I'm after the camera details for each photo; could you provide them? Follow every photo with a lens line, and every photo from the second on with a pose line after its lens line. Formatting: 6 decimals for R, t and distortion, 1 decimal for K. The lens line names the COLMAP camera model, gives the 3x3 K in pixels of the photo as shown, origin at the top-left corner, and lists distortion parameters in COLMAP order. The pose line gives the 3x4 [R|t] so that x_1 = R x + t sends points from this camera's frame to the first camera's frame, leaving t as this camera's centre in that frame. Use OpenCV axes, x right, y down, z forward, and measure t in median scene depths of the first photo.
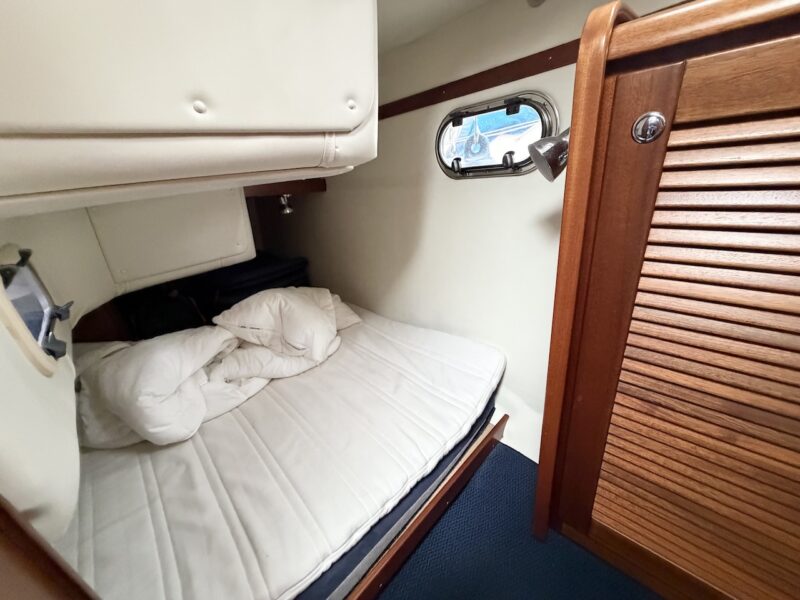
lens RADIAL K [[315.5, 0, 399.1], [0, 315.5, 303.0], [0, 0, 1]] dist [-0.002200, 0.000356]
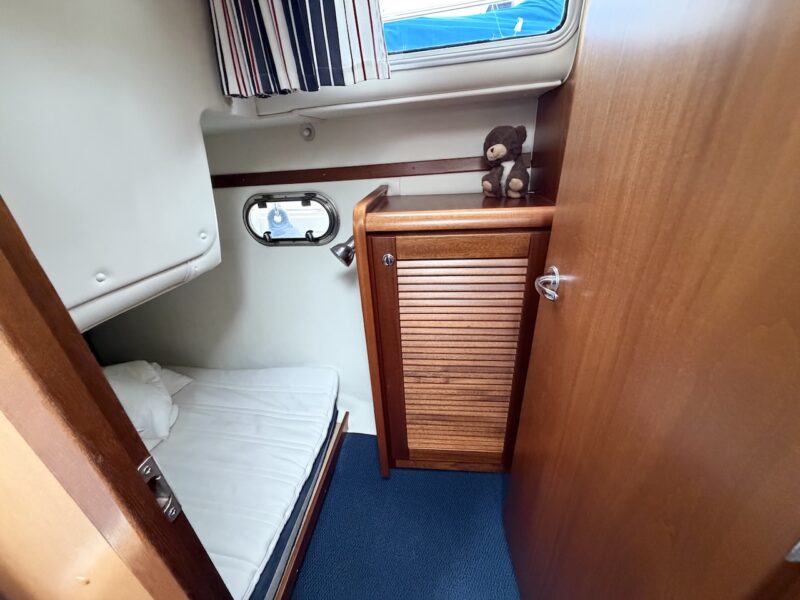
lens RADIAL K [[315.5, 0, 404.2], [0, 315.5, 300.9], [0, 0, 1]] dist [-0.002200, 0.000356]
pose [[0.787825, -0.197752, 0.583290, -0.196660], [0.210491, 0.976477, 0.046753, -0.151790], [-0.578814, 0.085944, 0.810918, -0.351495]]
